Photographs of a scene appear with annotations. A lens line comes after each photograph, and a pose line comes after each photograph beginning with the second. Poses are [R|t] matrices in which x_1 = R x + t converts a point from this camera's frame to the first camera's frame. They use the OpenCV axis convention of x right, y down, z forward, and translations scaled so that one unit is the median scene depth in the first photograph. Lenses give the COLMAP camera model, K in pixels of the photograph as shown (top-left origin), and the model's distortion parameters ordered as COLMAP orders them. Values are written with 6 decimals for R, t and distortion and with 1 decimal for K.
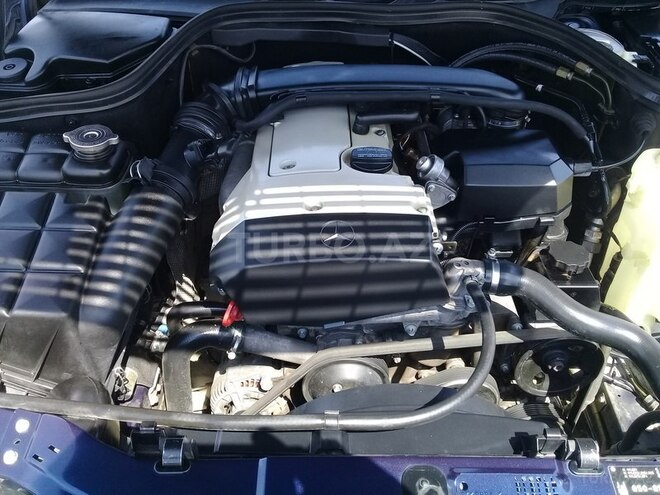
lens RADIAL K [[604.3, 0, 342.1], [0, 604.3, 246.7], [0, 0, 1]] dist [0.074691, -0.159681]
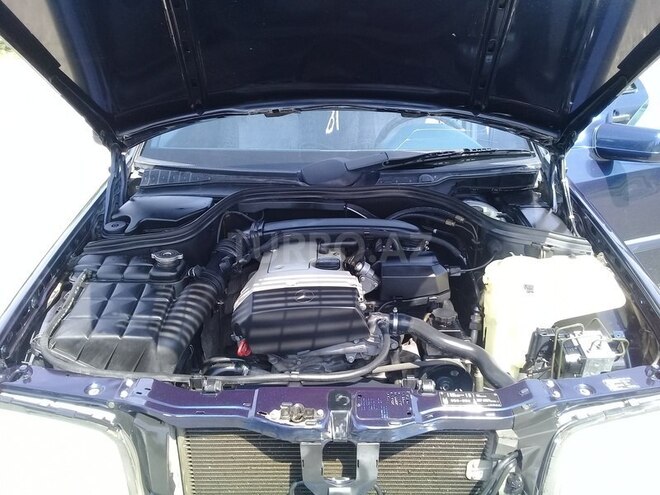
lens RADIAL K [[604.3, 0, 342.1], [0, 604.3, 246.7], [0, 0, 1]] dist [0.074691, -0.159681]
pose [[0.999571, -0.021476, -0.019908, 0.128258], [0.013679, 0.943520, -0.331032, 0.387442], [0.025893, 0.330617, 0.943410, -0.653232]]
